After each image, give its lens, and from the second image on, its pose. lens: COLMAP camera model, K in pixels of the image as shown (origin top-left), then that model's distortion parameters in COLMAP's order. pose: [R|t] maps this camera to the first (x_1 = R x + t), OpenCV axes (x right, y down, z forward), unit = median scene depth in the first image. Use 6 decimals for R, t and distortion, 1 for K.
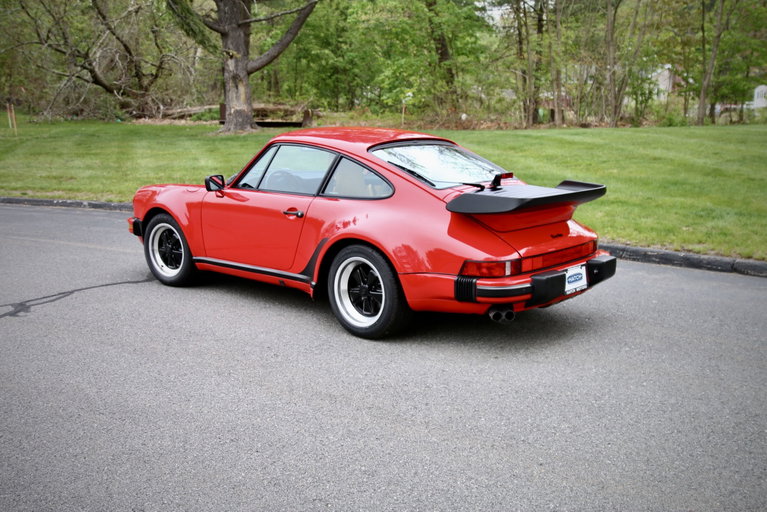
lens RADIAL K [[814.8, 0, 383.4], [0, 814.8, 260.7], [0, 0, 1]] dist [-0.093021, 0.000000]
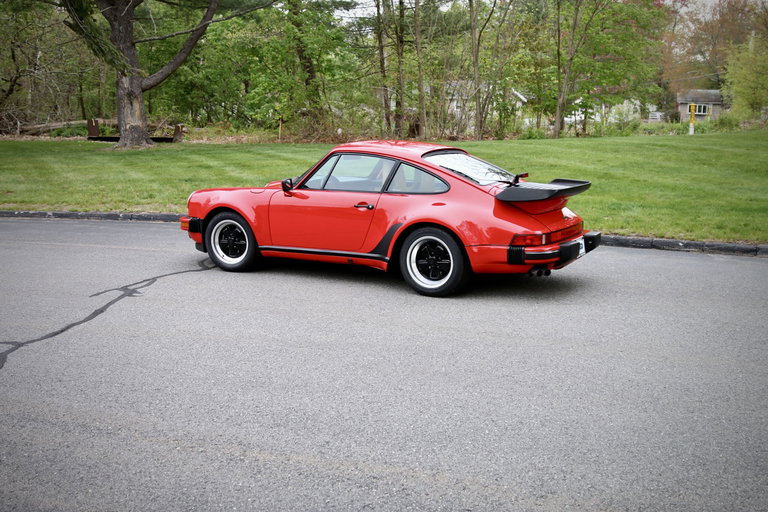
lens RADIAL K [[815.9, 0, 381.2], [0, 815.9, 255.3], [0, 0, 1]] dist [-0.093021, 0.000000]
pose [[0.979213, -0.031433, 0.200382, -0.267723], [0.036195, 0.999142, -0.020147, 0.036326], [-0.199577, 0.026981, 0.979511, -0.216816]]
